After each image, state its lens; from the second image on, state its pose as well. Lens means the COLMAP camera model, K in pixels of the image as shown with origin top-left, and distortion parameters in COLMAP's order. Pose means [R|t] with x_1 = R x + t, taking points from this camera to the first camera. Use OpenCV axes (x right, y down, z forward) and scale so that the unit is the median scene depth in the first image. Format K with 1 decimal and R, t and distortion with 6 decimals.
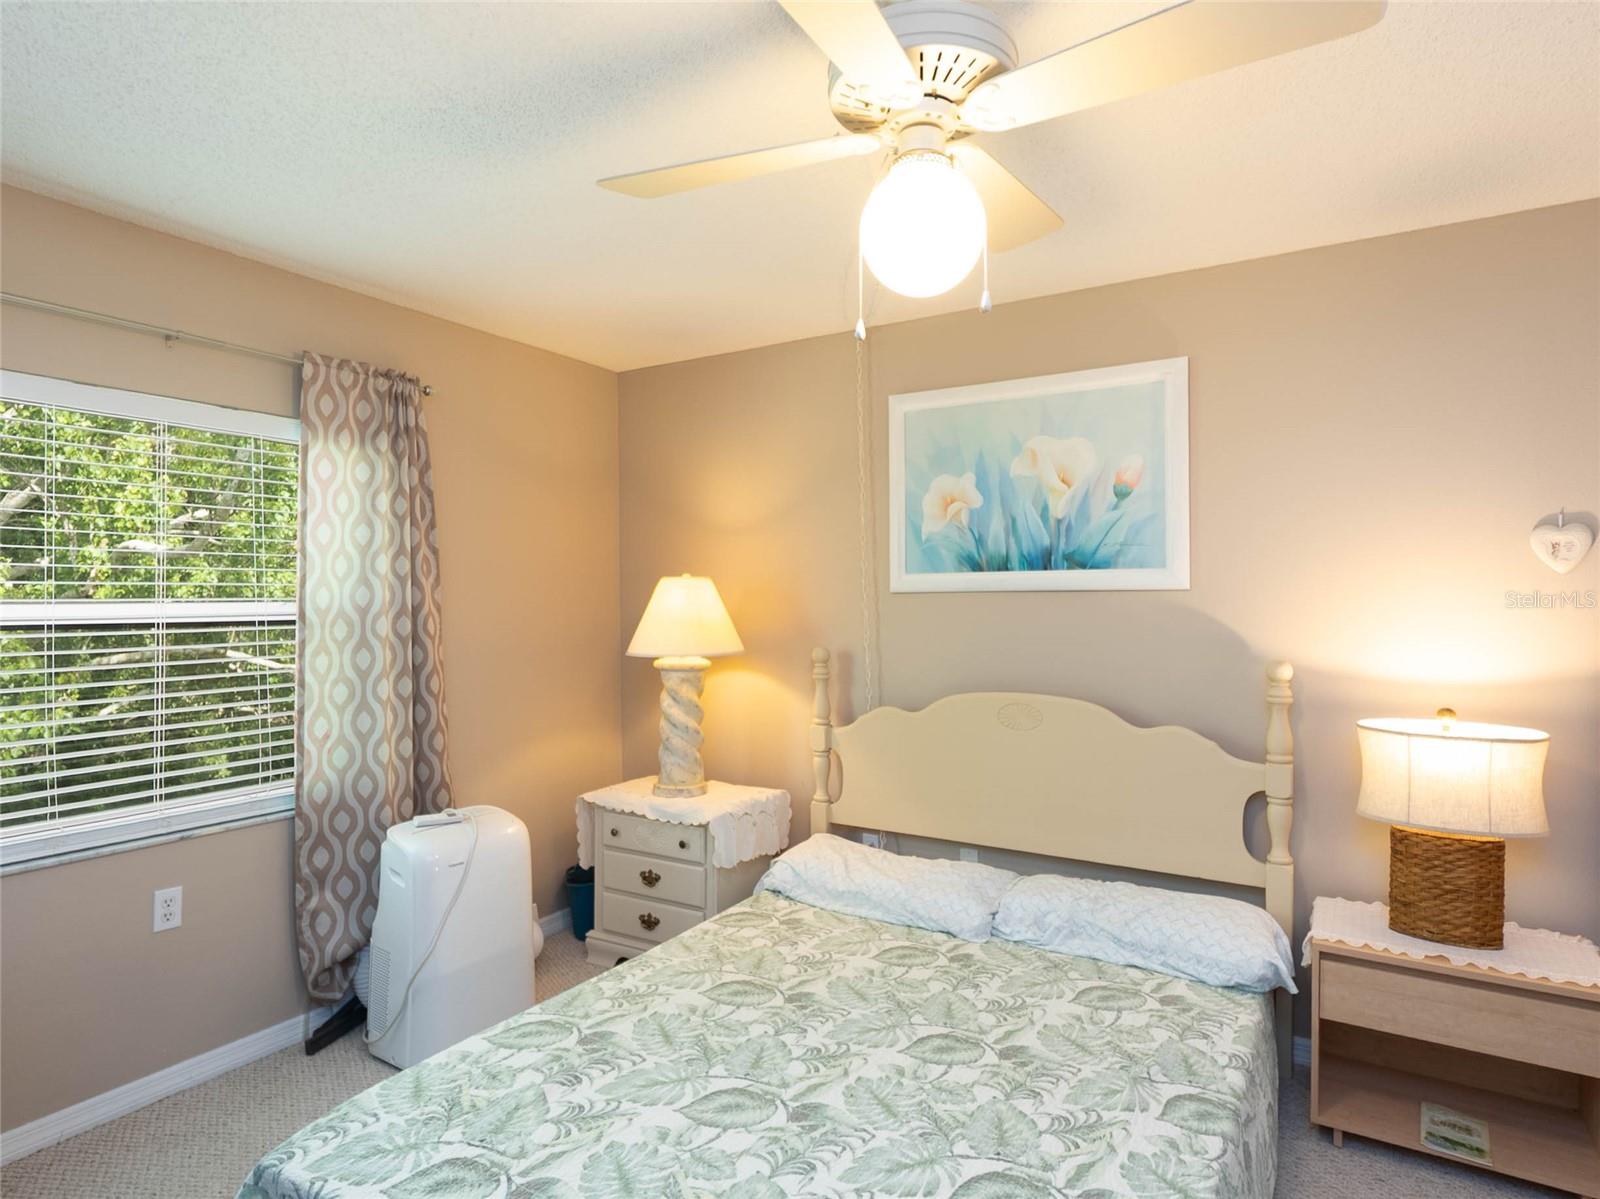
lens RADIAL K [[874.6, 0, 800.2], [0, 874.6, 594.5], [0, 0, 1]] dist [-0.004574, -0.000903]
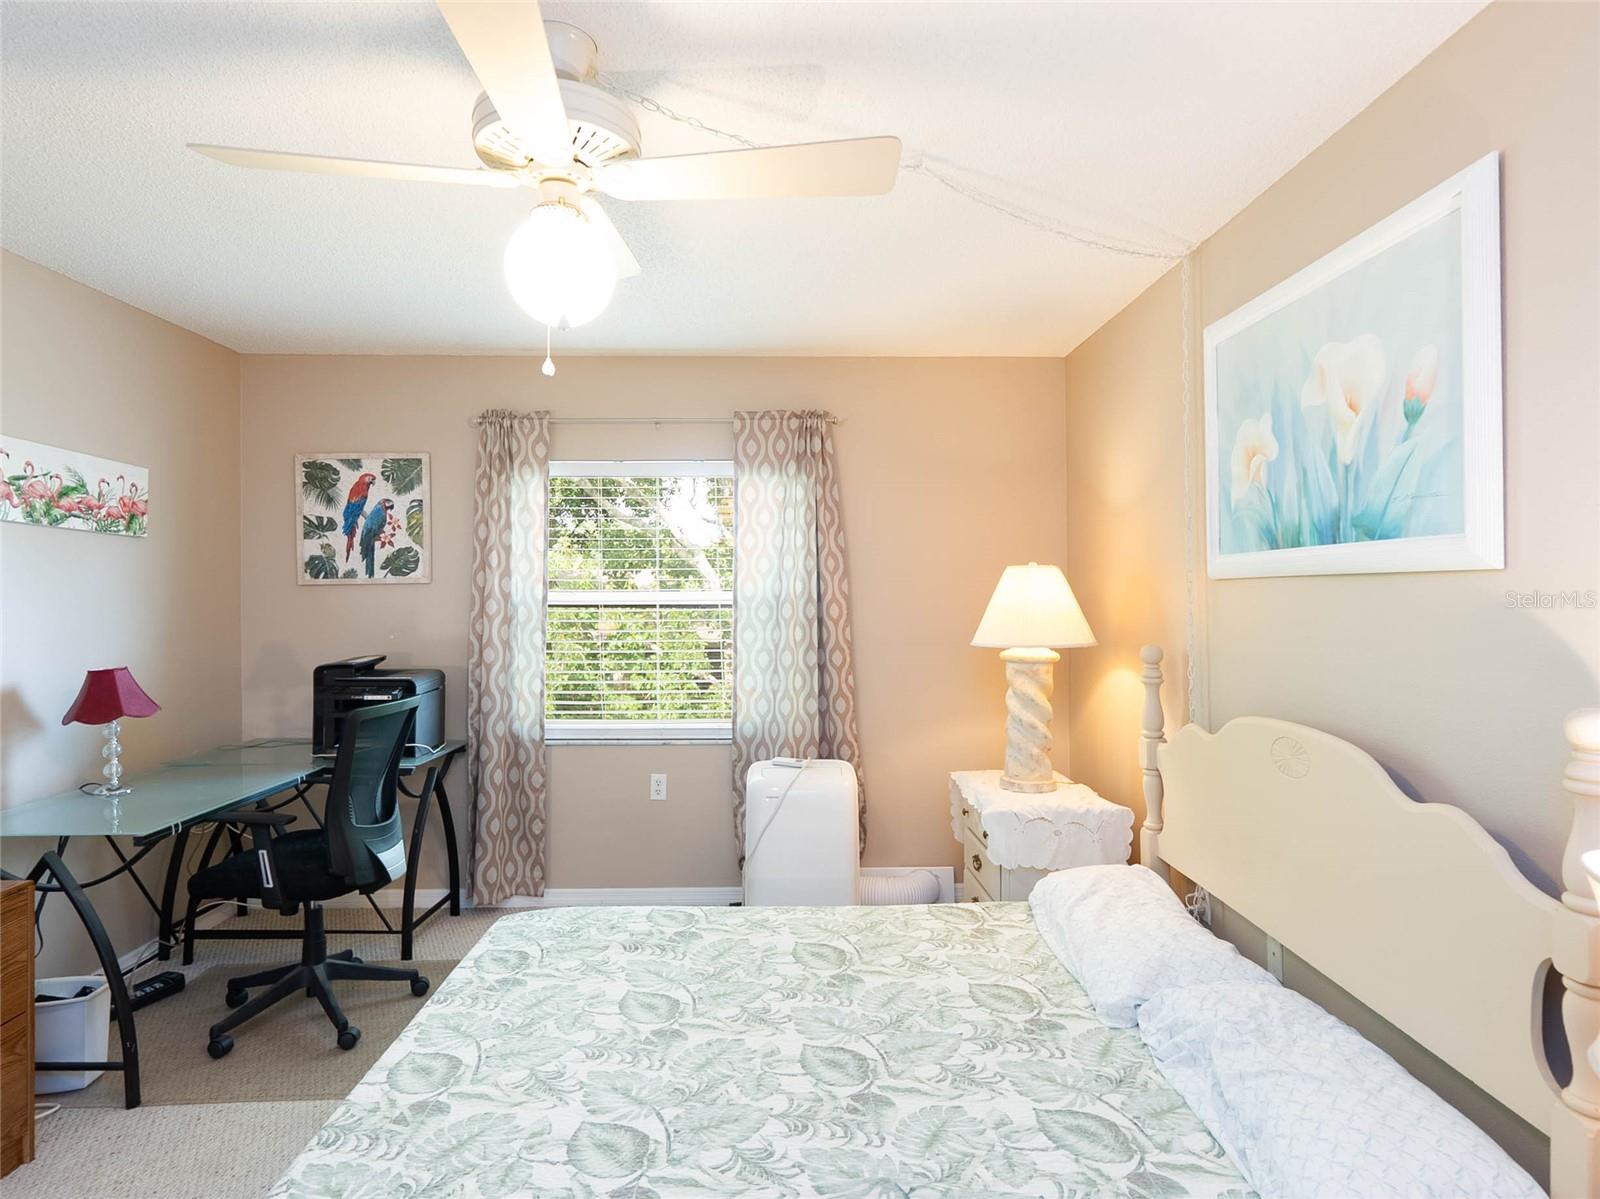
lens RADIAL K [[864.4, 0, 800.0], [0, 864.4, 599.5], [0, 0, 1]] dist [-0.021683, -0.000137]
pose [[0.550713, 0.007629, -0.834659, 0.620732], [0.008867, 0.999848, 0.014990, 0.000892], [0.834647, -0.015656, 0.550562, 0.312311]]
